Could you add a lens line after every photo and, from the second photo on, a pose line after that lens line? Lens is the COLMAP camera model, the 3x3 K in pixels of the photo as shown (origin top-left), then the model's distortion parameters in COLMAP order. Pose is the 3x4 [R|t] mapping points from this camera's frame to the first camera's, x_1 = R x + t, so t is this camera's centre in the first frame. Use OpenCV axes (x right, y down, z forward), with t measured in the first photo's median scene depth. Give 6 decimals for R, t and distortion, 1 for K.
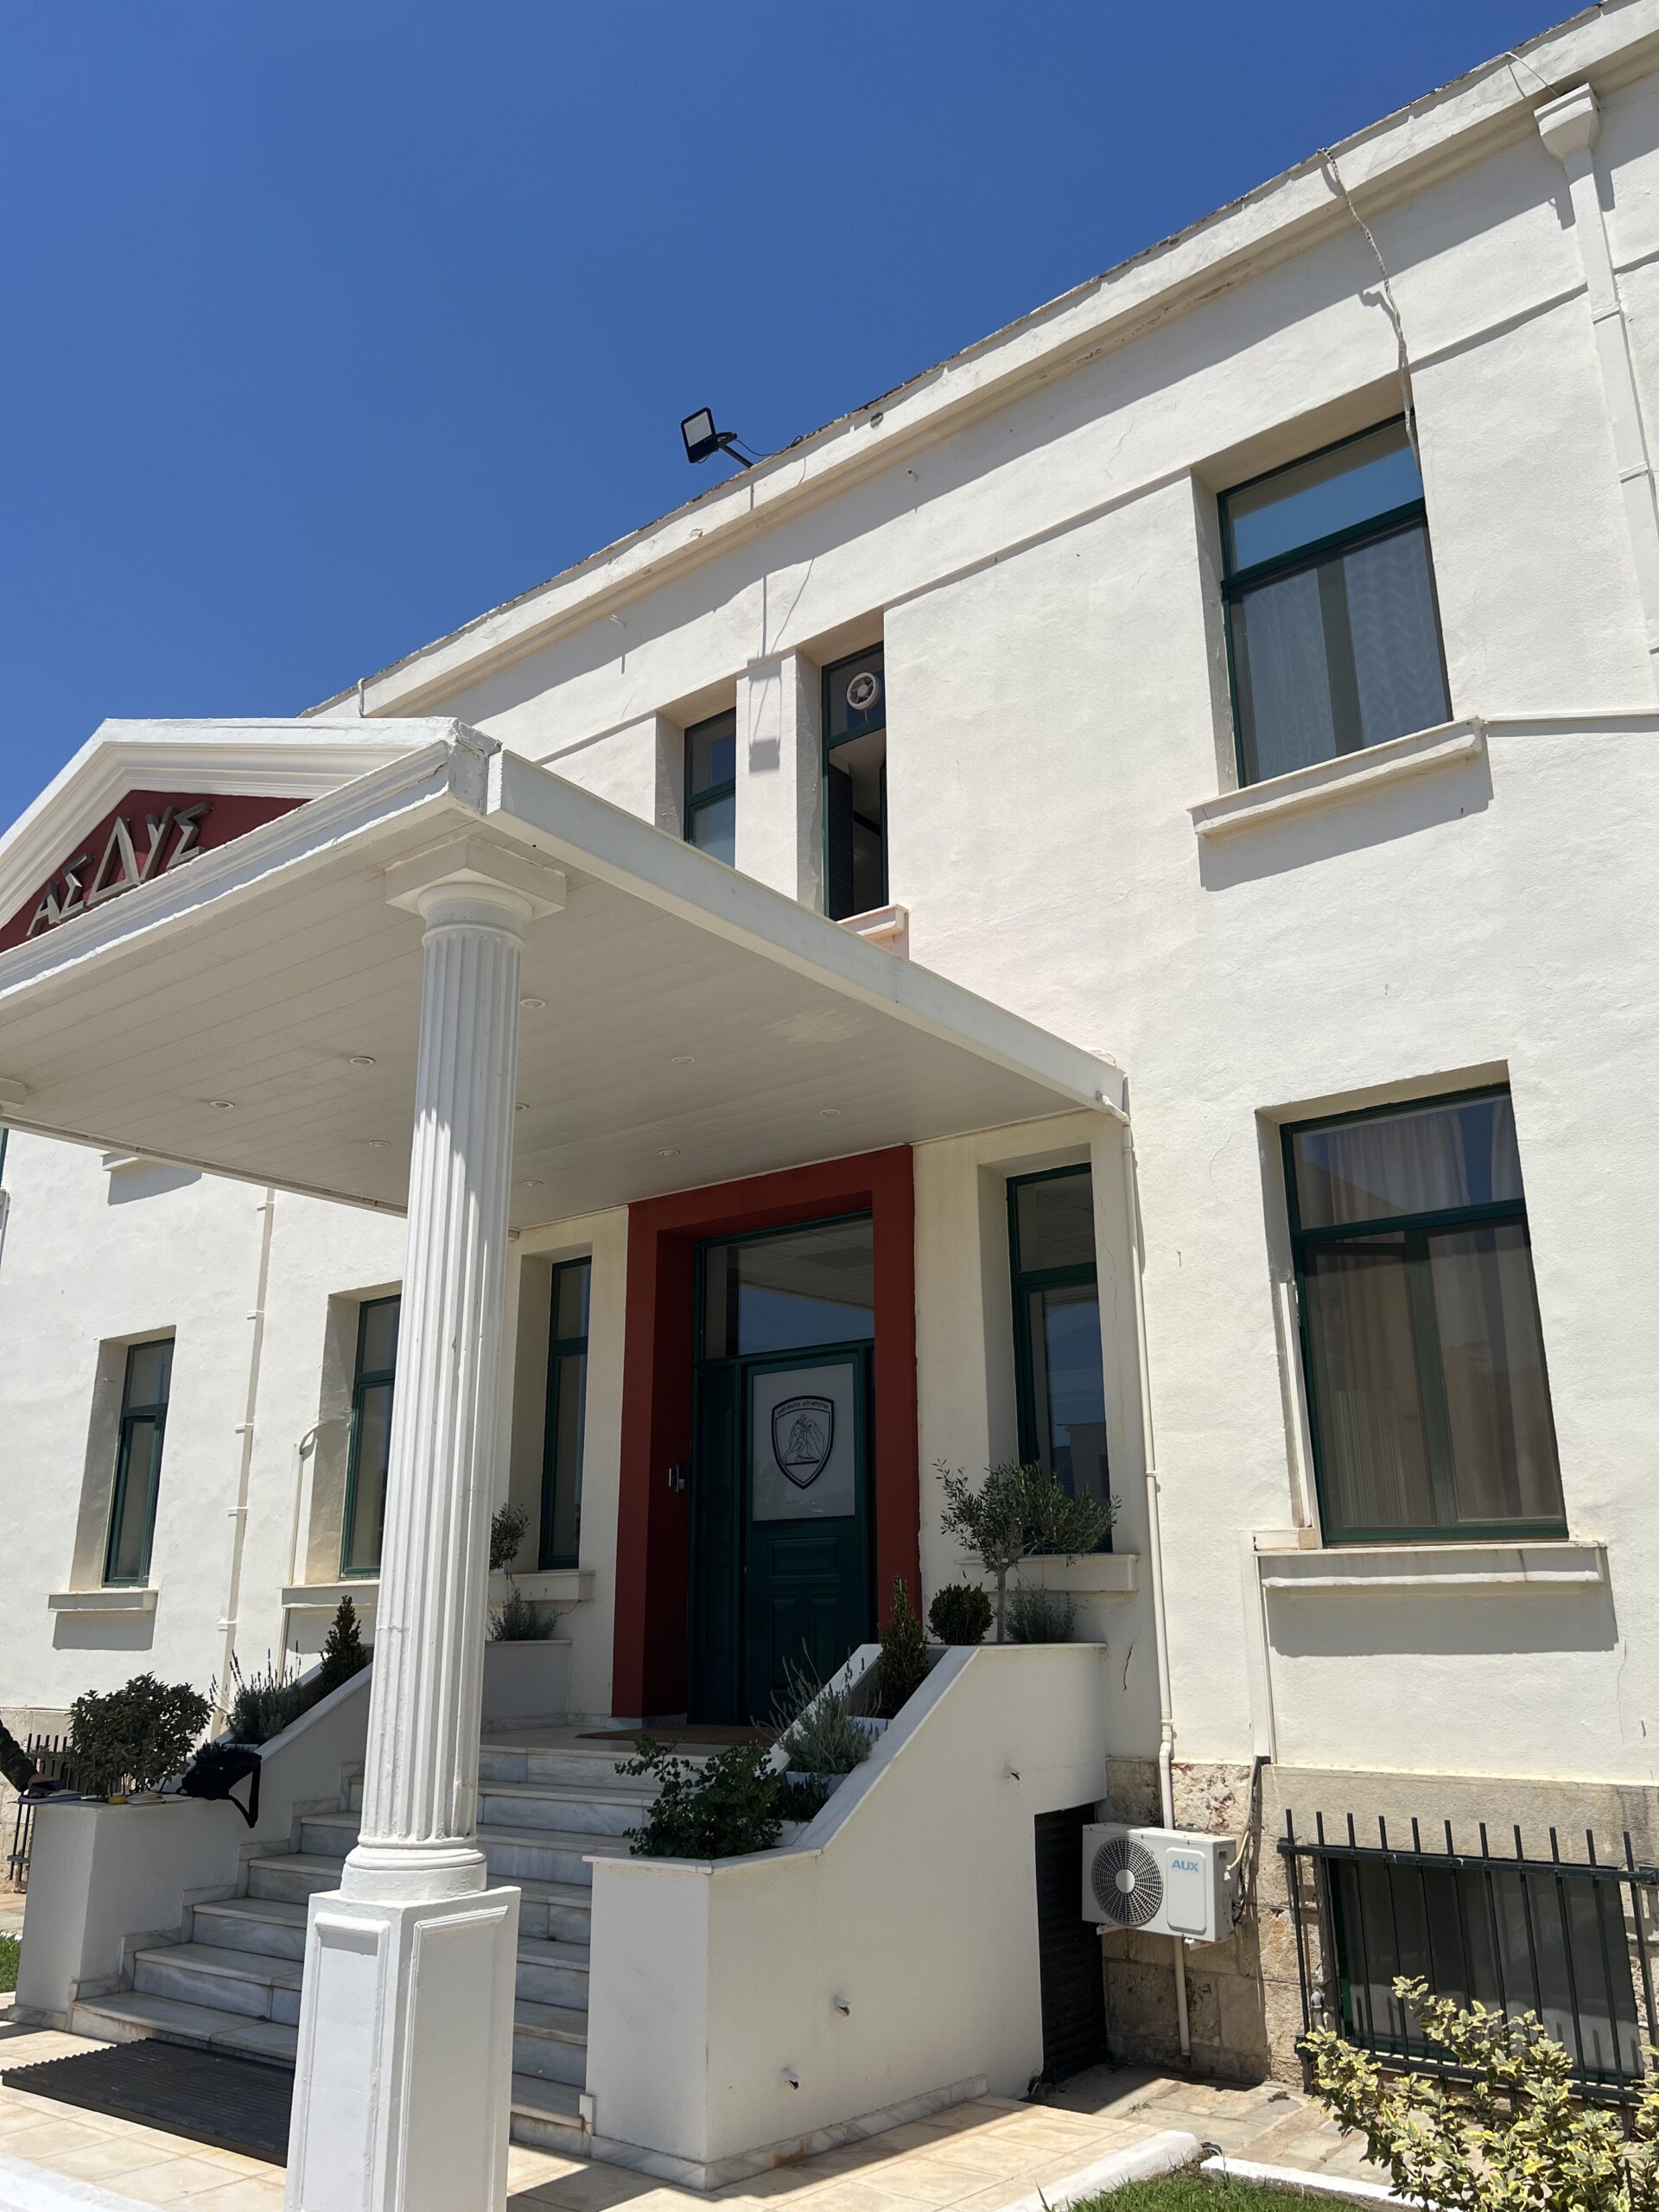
lens RADIAL K [[1662.8, 0, 817.9], [0, 1662.8, 1104.7], [0, 0, 1]] dist [0.043326, -0.043378]
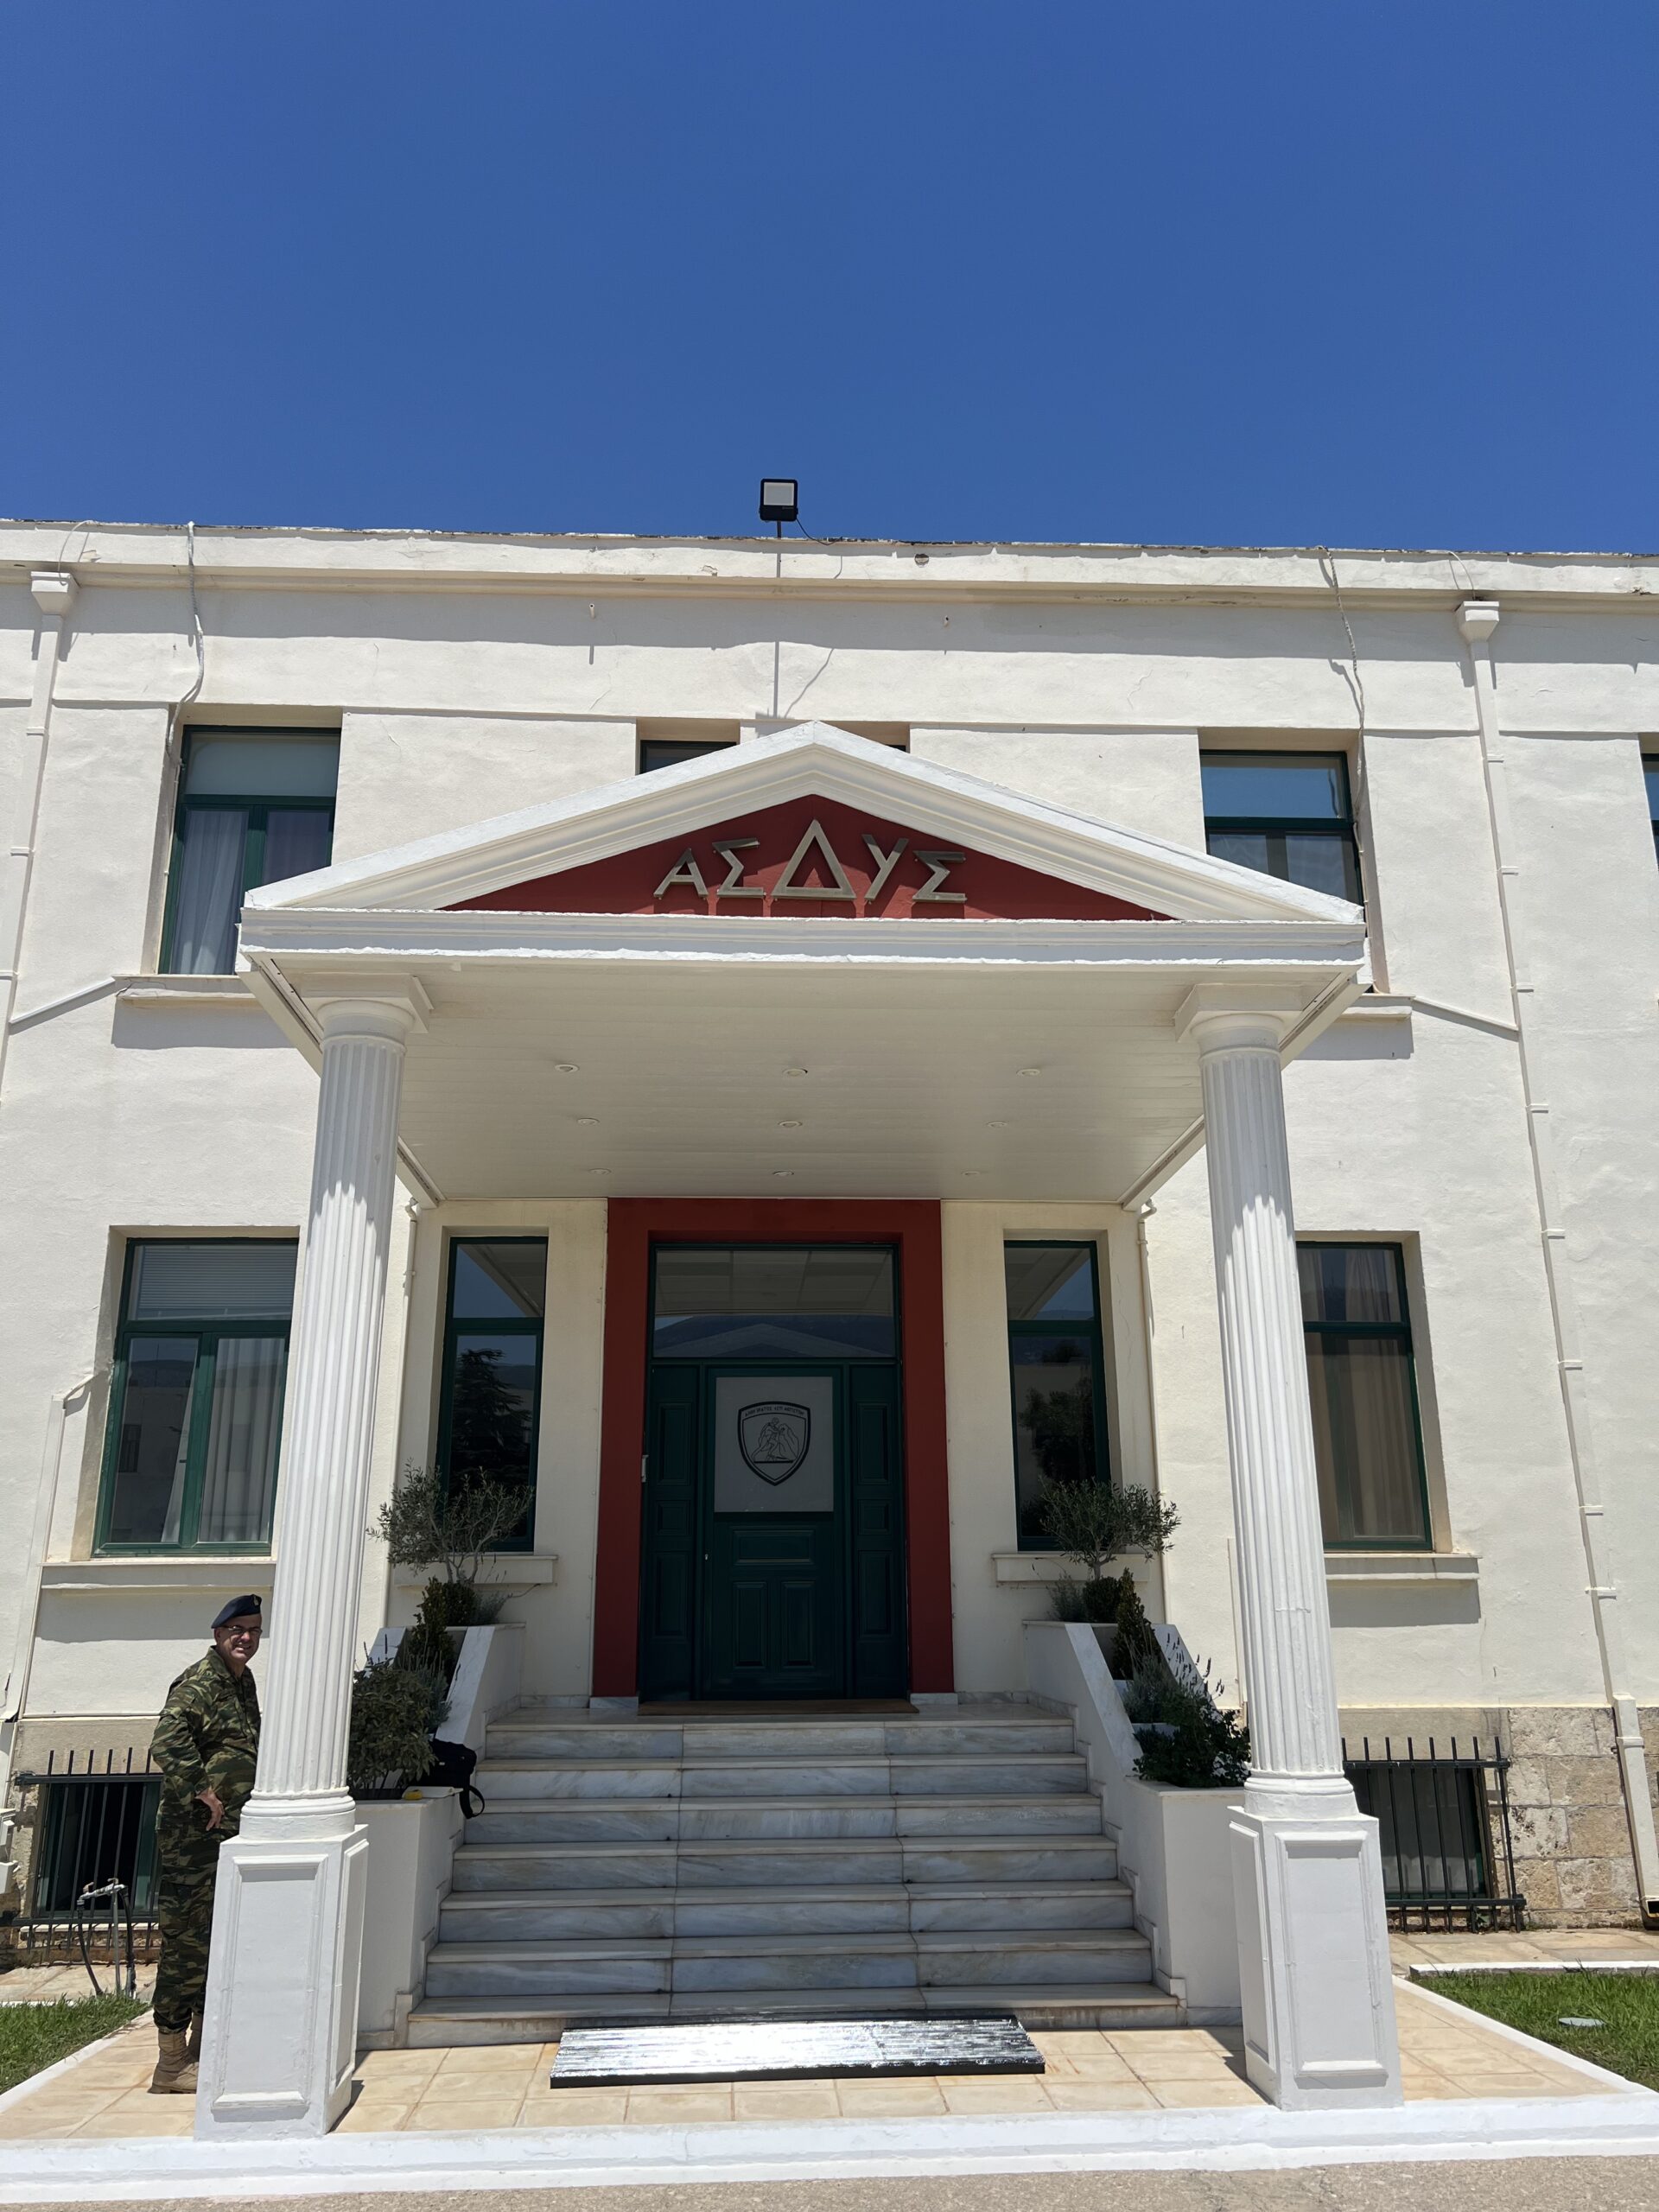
lens RADIAL K [[1662.8, 0, 817.9], [0, 1662.8, 1104.7], [0, 0, 1]] dist [0.043326, -0.043378]
pose [[0.755485, 0.187621, 0.627727, -0.856652], [-0.193890, 0.979228, -0.059329, 0.049497], [-0.625819, -0.076888, 0.776169, 0.162986]]
